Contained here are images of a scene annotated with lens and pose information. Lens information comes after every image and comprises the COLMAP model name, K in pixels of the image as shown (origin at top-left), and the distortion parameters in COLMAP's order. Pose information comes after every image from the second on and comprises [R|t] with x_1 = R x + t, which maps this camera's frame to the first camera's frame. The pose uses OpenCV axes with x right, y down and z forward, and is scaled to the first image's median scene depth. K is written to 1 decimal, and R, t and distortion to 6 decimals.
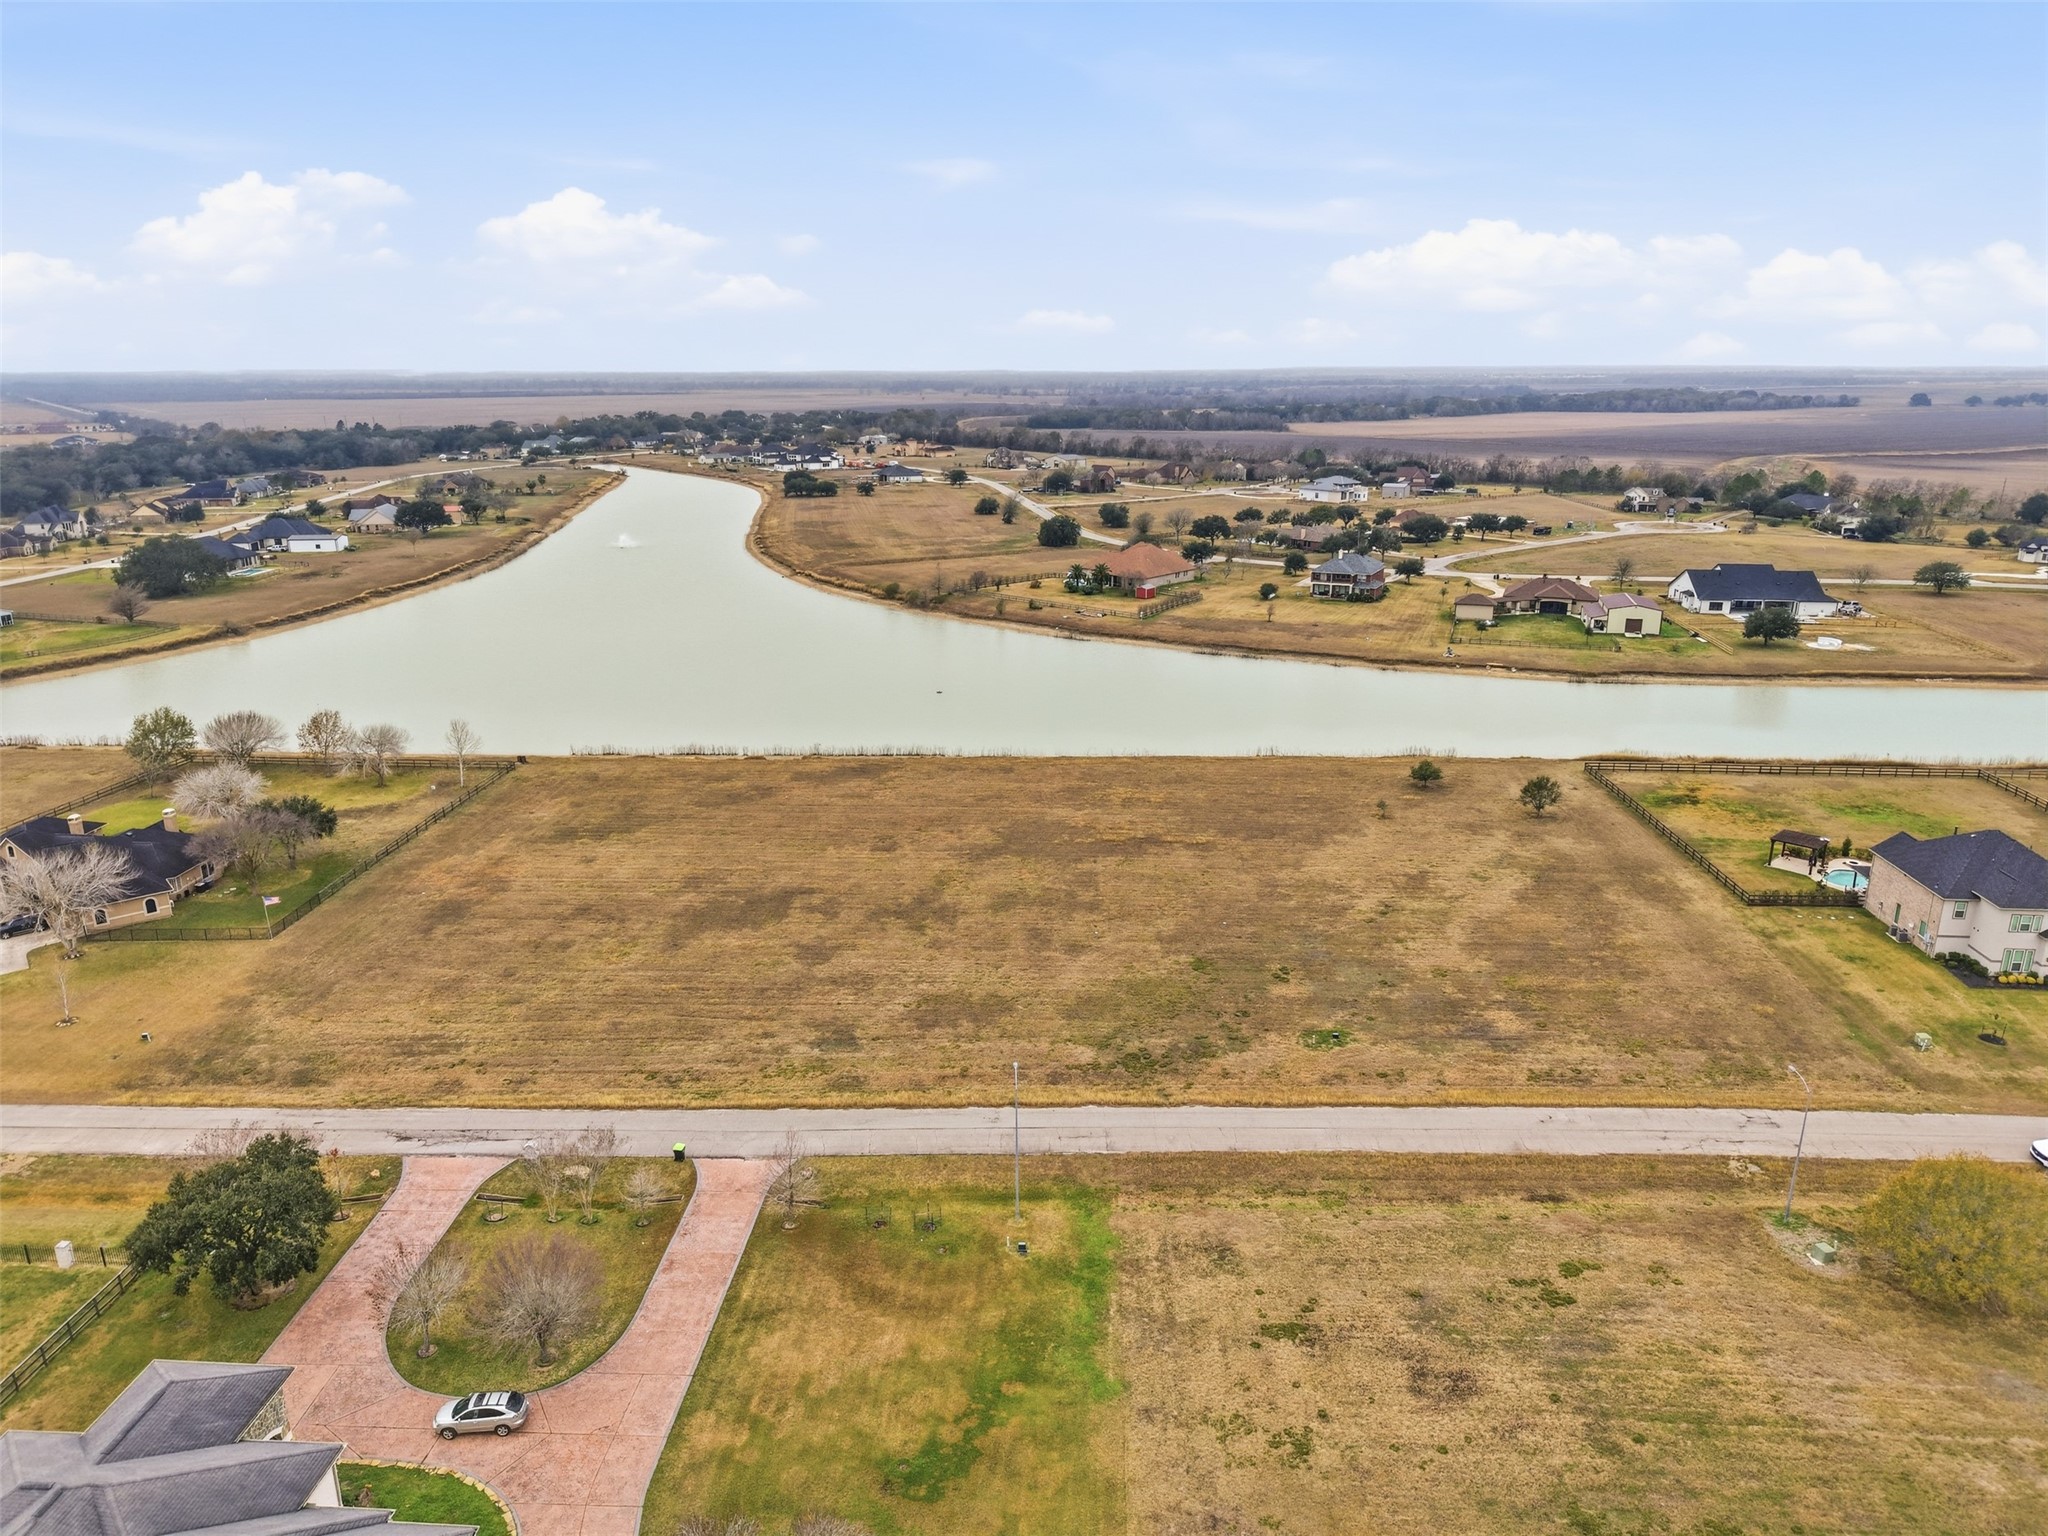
lens RADIAL K [[1369.4, 0, 1028.1], [0, 1369.4, 770.9], [0, 0, 1]] dist [0.032964, -0.035750]
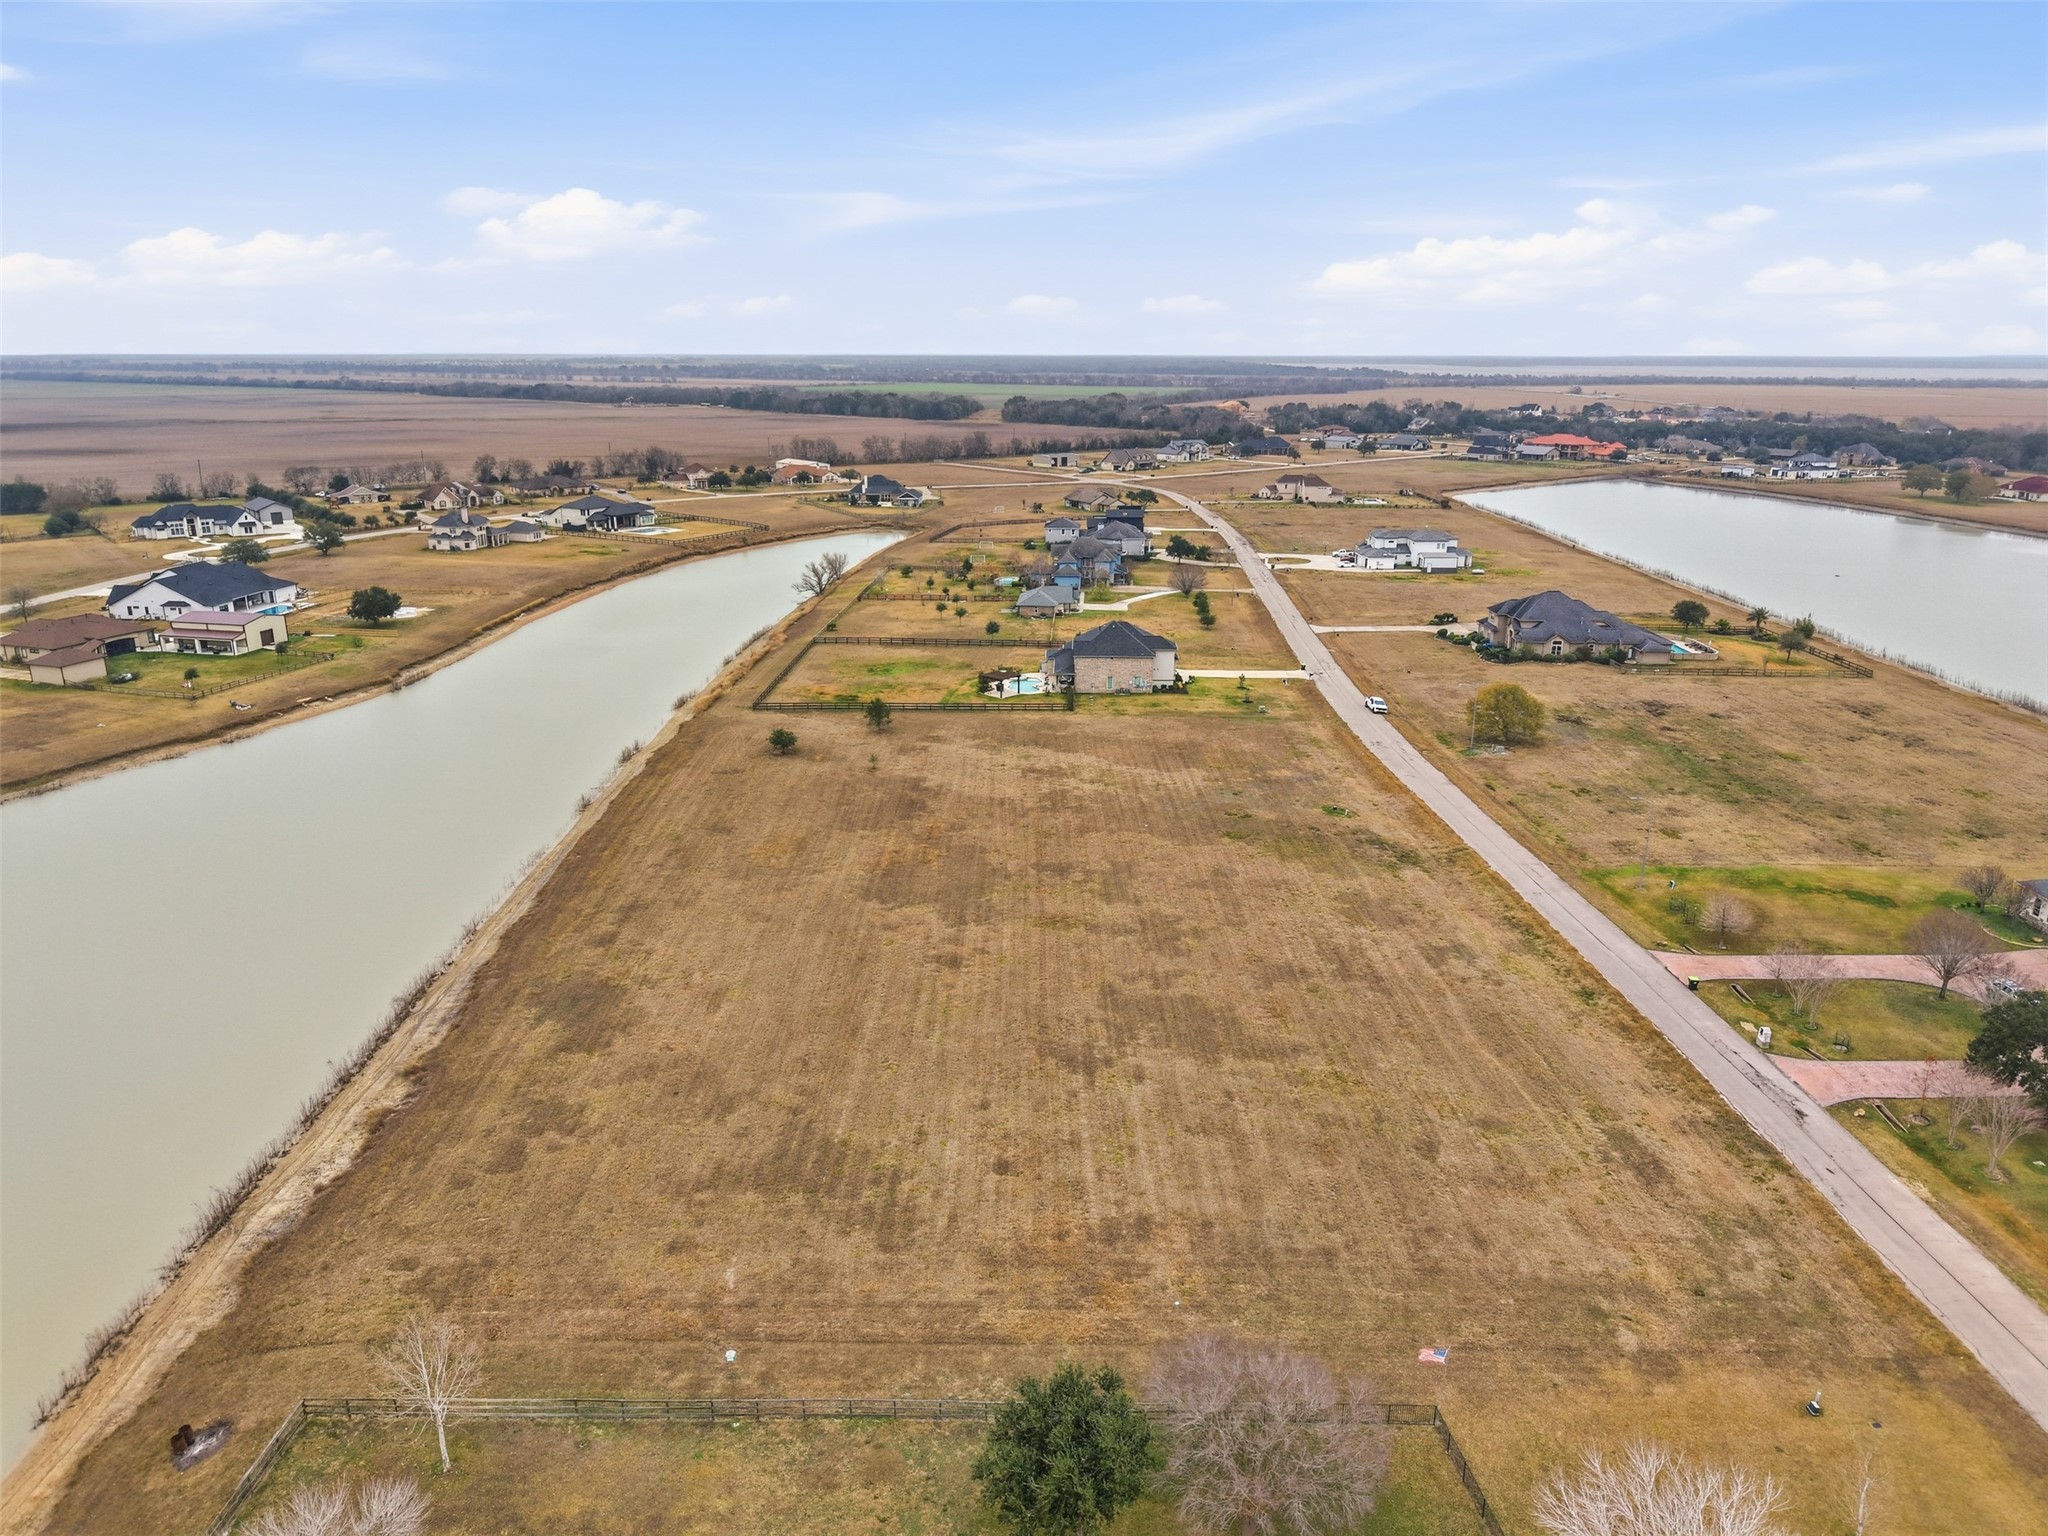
lens RADIAL K [[1369.4, 0, 1028.1], [0, 1369.4, 770.9], [0, 0, 1]] dist [0.032964, -0.035750]
pose [[-0.043048, -0.290457, 0.955919, -1.021306], [0.281144, 0.914619, 0.290569, -0.320487], [-0.958700, 0.281259, 0.042287, 1.105731]]
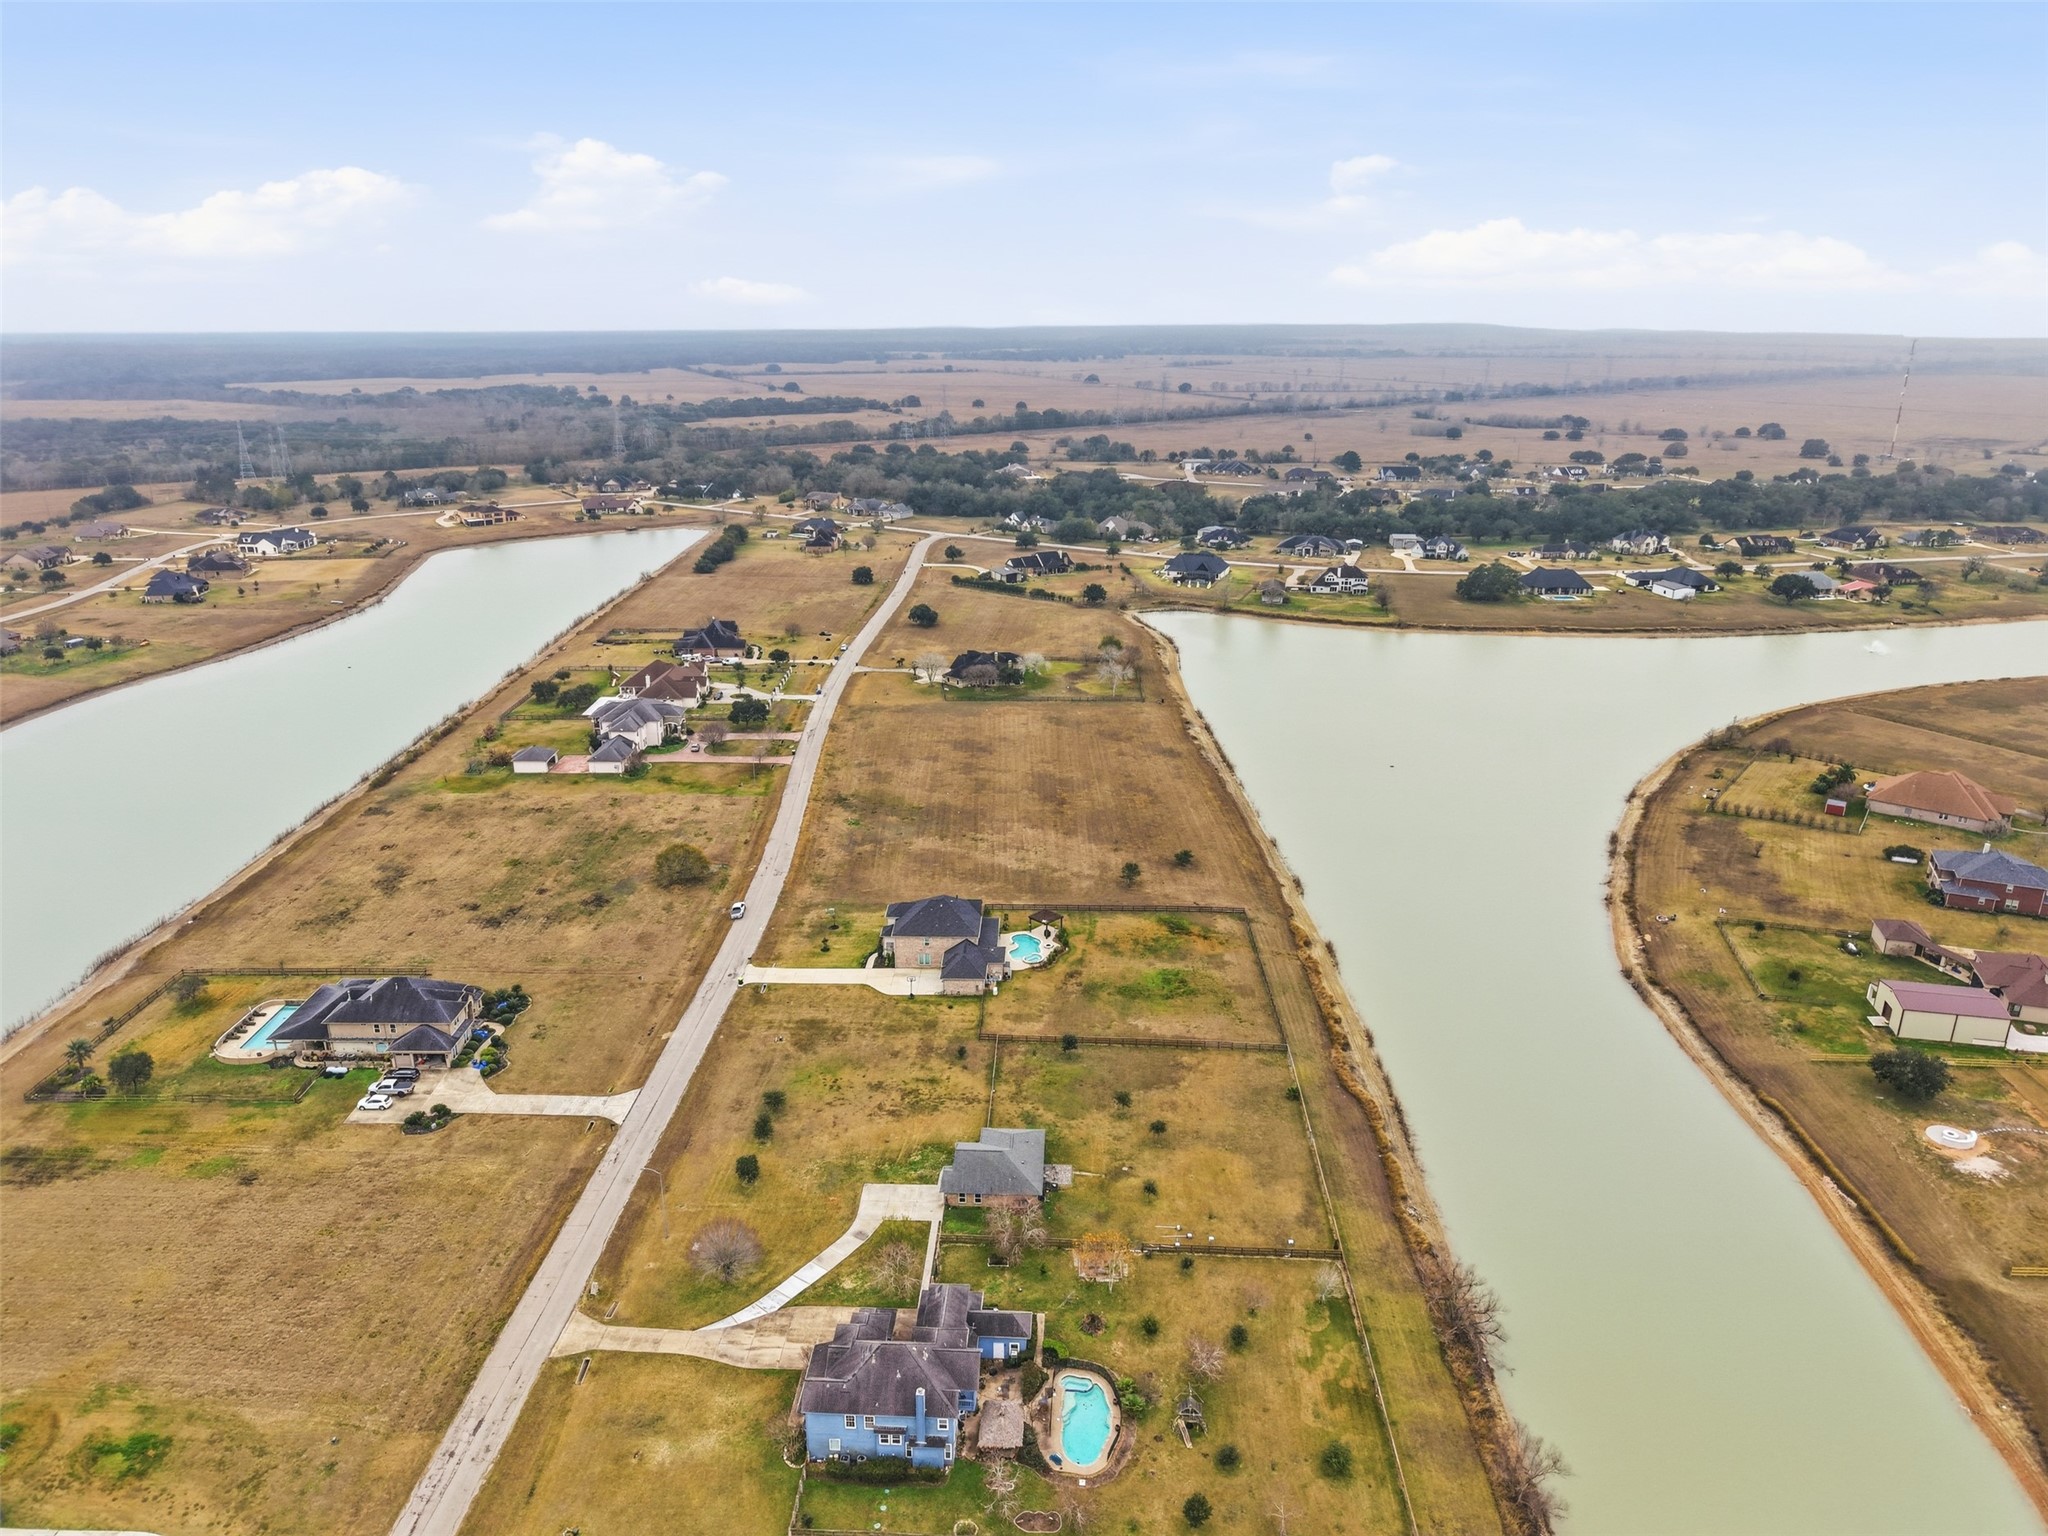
lens RADIAL K [[1369.4, 0, 1028.1], [0, 1369.4, 770.9], [0, 0, 1]] dist [0.032964, -0.035750]
pose [[0.055022, 0.324175, -0.944396, 2.445729], [-0.290677, 0.910062, 0.295455, -0.706612], [0.955238, 0.258258, 0.144303, 0.815371]]
